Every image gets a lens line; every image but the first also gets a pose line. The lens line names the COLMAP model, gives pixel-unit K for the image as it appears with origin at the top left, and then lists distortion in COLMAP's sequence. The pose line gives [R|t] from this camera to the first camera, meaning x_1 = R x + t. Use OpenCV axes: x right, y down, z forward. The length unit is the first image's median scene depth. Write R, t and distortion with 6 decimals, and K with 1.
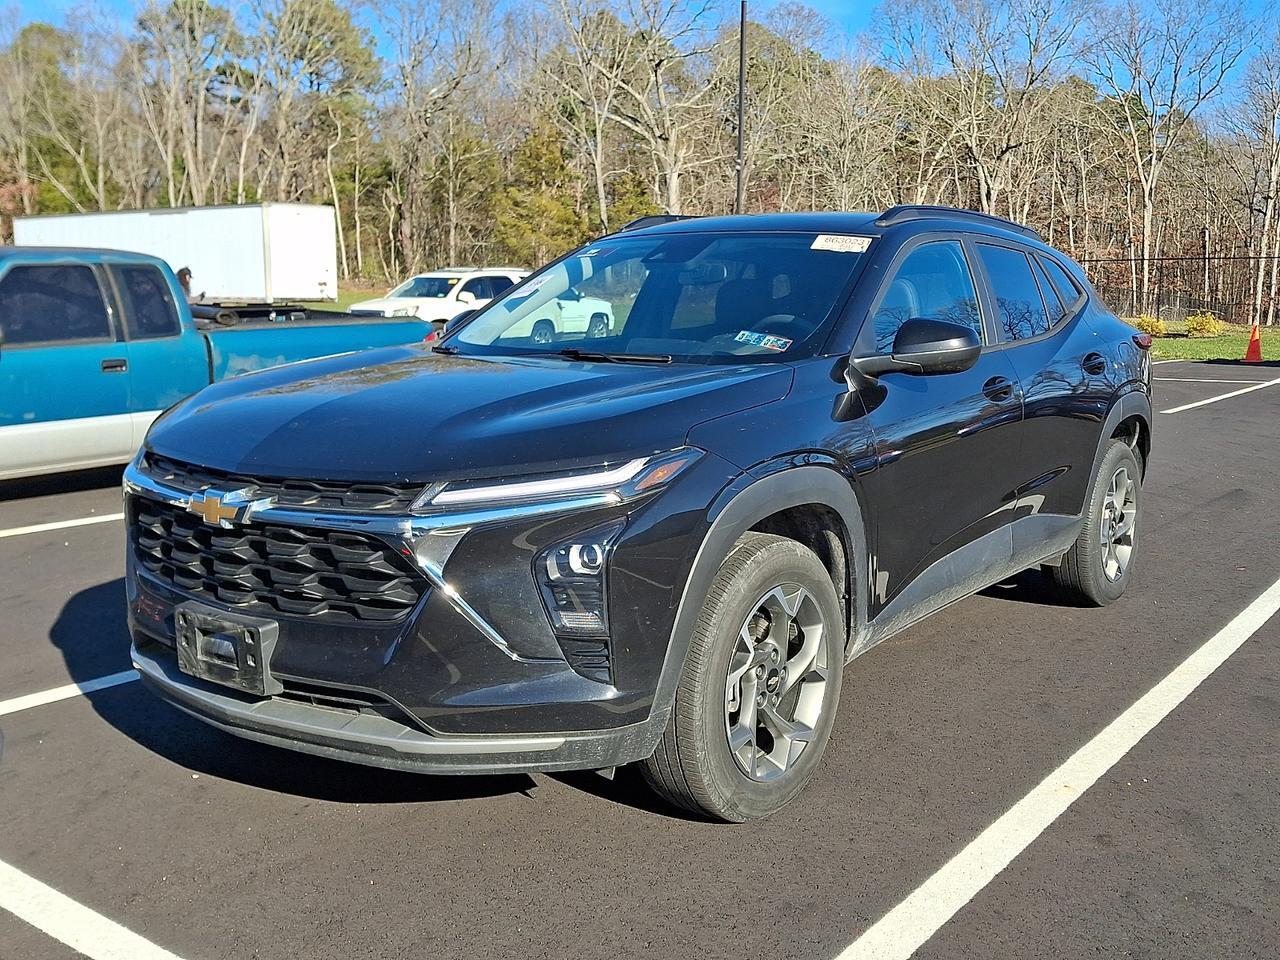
lens RADIAL K [[1808.6, 0, 640.0], [0, 1808.6, 480.0], [0, 0, 1]] dist [-0.009702, -0.016026]
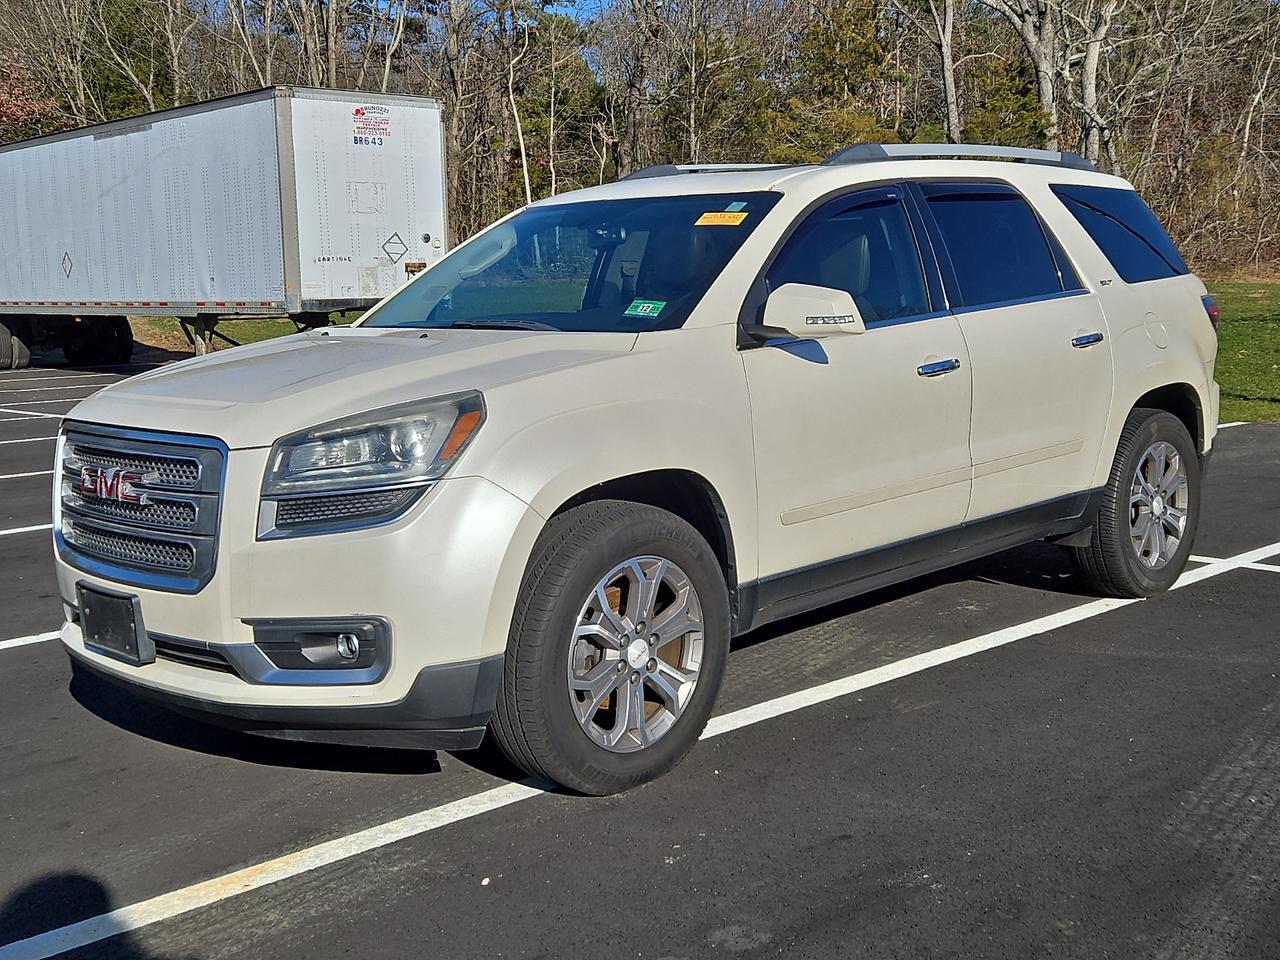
lens RADIAL K [[1808.6, 0, 640.0], [0, 1808.6, 480.0], [0, 0, 1]] dist [-0.009702, -0.016026]
pose [[0.990767, -0.014162, -0.134833, -0.044655], [0.015711, 0.999822, 0.010426, -0.044215], [0.134661, -0.012448, 0.990814, 0.420095]]
